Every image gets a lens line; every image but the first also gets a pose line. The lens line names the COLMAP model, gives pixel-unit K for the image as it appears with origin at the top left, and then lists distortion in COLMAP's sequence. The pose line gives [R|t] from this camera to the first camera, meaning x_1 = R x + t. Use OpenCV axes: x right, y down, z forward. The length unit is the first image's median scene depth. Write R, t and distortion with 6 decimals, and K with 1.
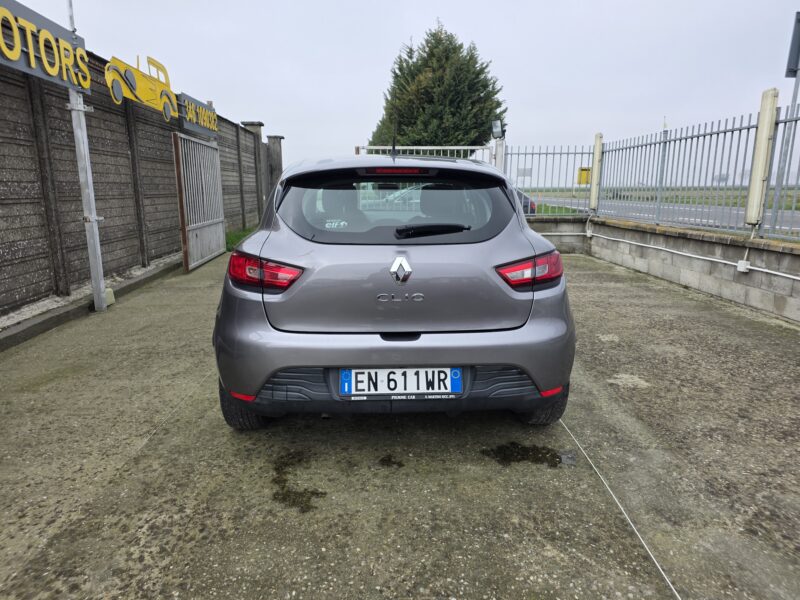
lens RADIAL K [[543.9, 0, 402.4], [0, 543.9, 288.0], [0, 0, 1]] dist [0.072010, -0.051107]
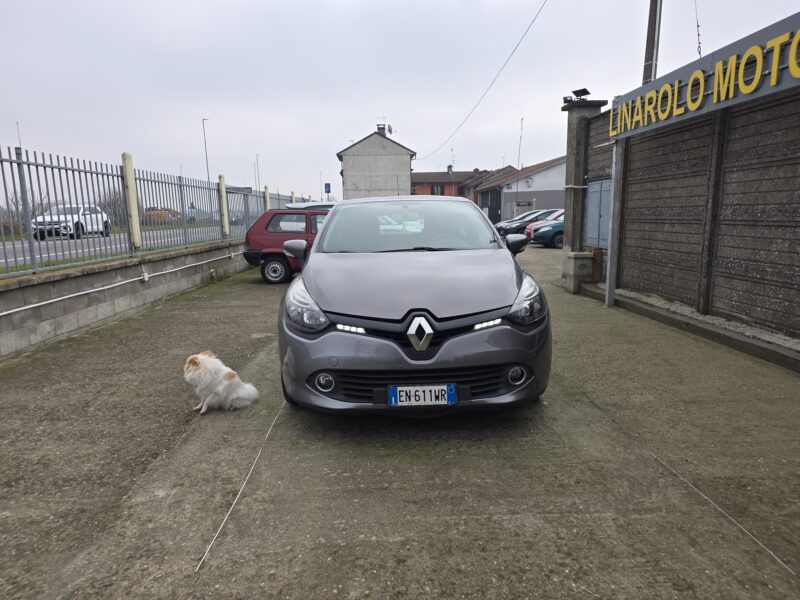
lens RADIAL K [[543.9, 0, 402.4], [0, 543.9, 288.0], [0, 0, 1]] dist [0.072010, -0.051107]
pose [[-0.999791, 0.019782, 0.005237, -0.013547], [0.020425, 0.948930, 0.314826, -0.178231], [0.001258, 0.314867, -0.949135, 0.942745]]
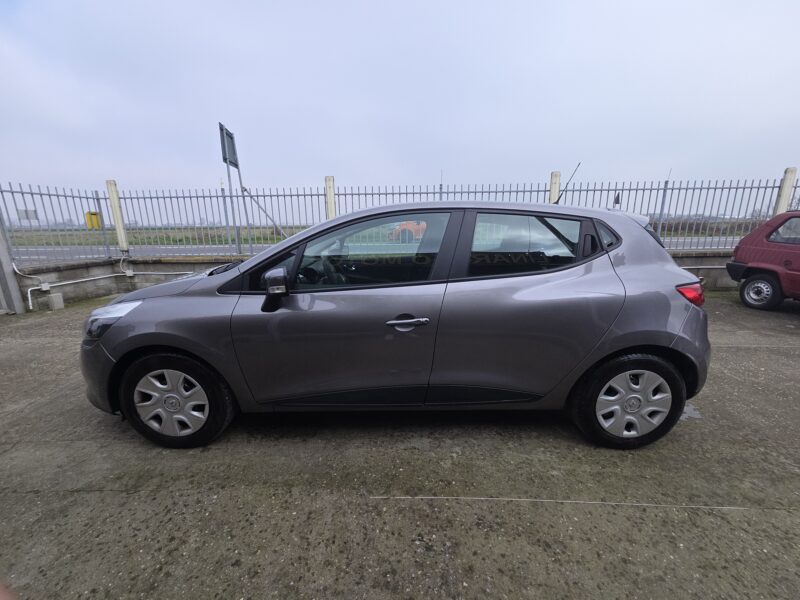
lens RADIAL K [[333.5, 0, 402.4], [0, 333.5, 313.1], [0, 0, 1]] dist [-0.010625, -0.000006]
pose [[0.051765, -0.256217, 0.965232, -0.272588], [0.192665, 0.950933, 0.242089, -0.077588], [-0.979898, 0.173435, 0.098589, 0.422379]]
